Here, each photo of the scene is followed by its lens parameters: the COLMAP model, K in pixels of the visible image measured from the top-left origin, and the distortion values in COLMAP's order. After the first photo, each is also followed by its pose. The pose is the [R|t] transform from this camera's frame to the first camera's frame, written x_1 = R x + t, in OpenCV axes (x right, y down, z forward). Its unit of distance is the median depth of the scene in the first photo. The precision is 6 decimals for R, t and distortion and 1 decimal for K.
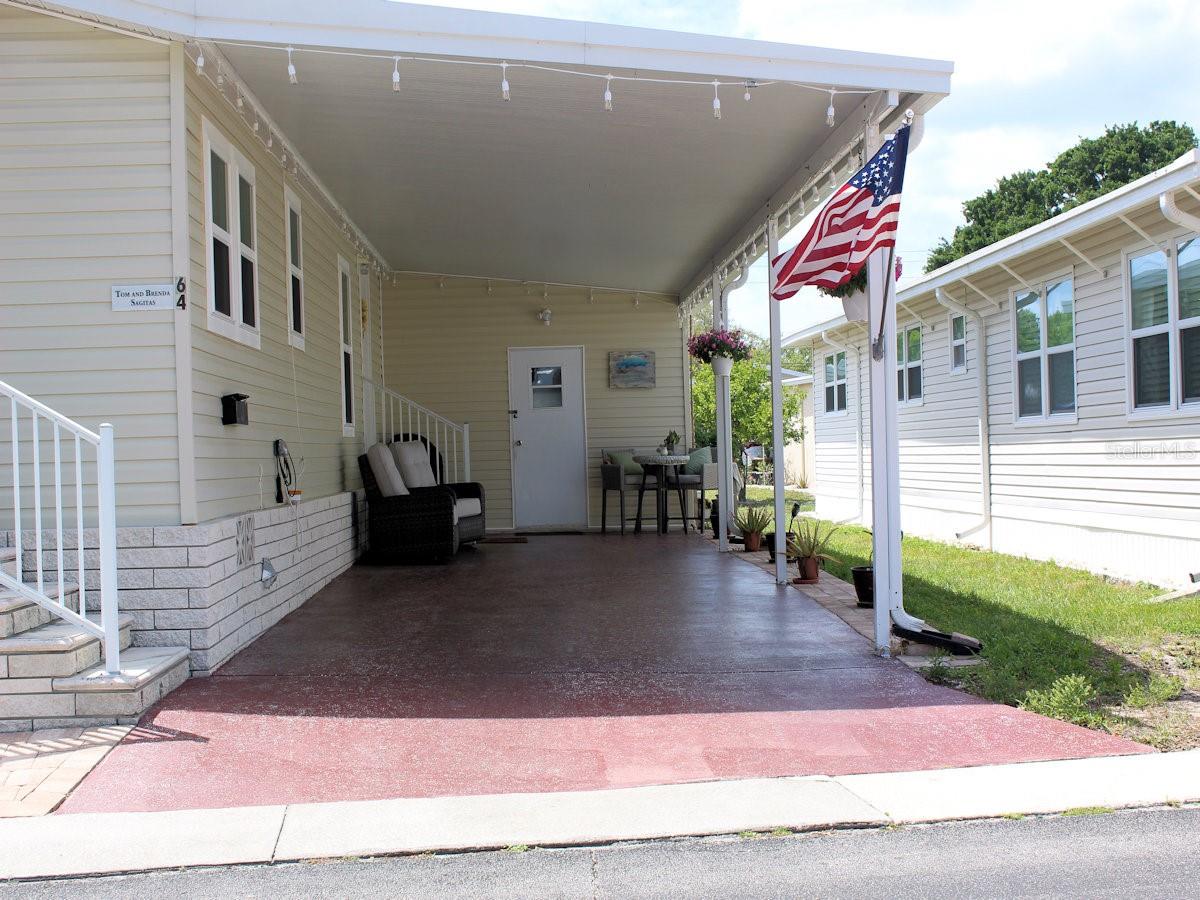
lens RADIAL K [[1629.3, 0, 600.0], [0, 1629.3, 450.0], [0, 0, 1]] dist [-0.056449, 0.056304]
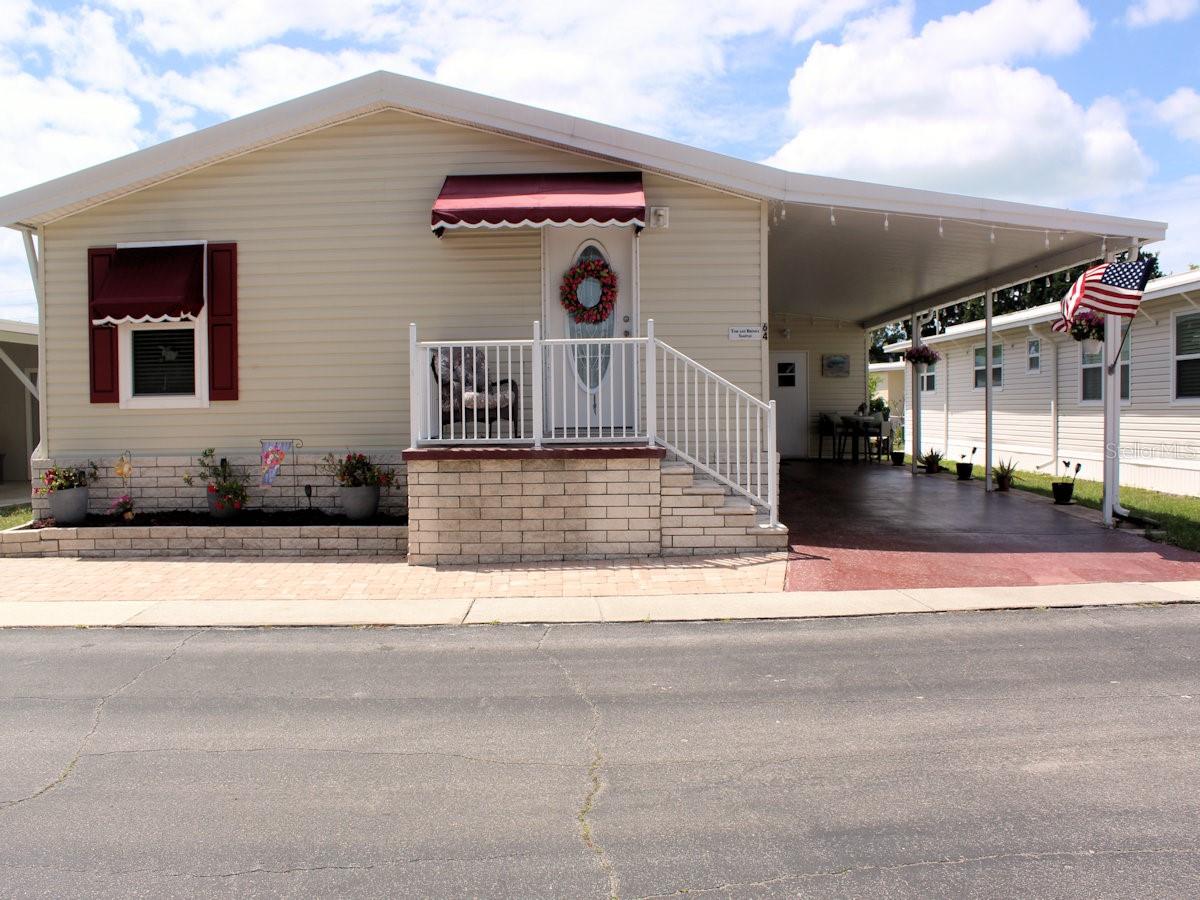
lens RADIAL K [[1035.5, 0, 600.0], [0, 1035.5, 450.0], [0, 0, 1]] dist [-0.190764, 0.181818]
pose [[0.996935, 0.024826, -0.074194, -0.341582], [-0.021649, 0.998827, 0.043318, -0.004698], [0.075182, -0.041579, 0.996303, -0.222636]]
